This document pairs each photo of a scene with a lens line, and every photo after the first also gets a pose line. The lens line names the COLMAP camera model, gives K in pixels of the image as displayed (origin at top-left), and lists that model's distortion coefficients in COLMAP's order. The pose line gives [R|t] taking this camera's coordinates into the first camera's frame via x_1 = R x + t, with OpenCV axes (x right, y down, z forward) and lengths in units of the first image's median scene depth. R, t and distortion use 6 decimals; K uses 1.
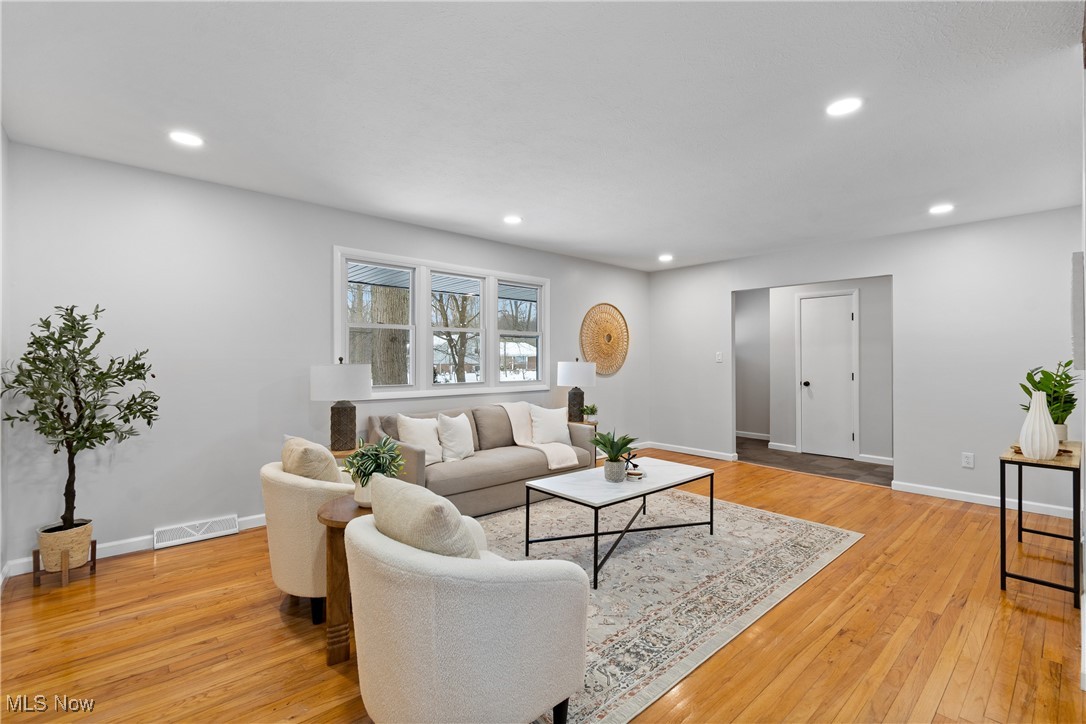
lens RADIAL K [[479.5, 0, 543.0], [0, 479.5, 362.0], [0, 0, 1]] dist [-0.001934, -0.000163]
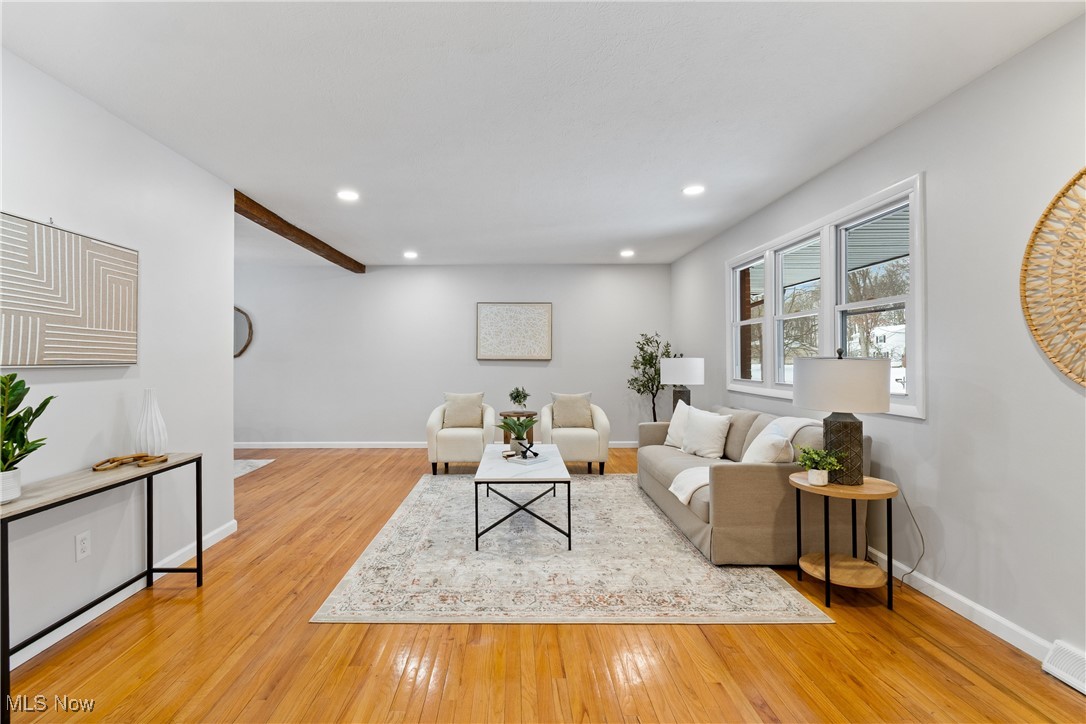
lens RADIAL K [[505.8, 0, 501.5], [0, 505.8, 355.9], [0, 0, 1]] dist [-0.000566, -0.001111]
pose [[-0.682928, -0.004991, -0.730469, 1.230043], [-0.006622, 0.999978, -0.000642, 0.001351], [0.730456, 0.004399, -0.682946, 2.043683]]
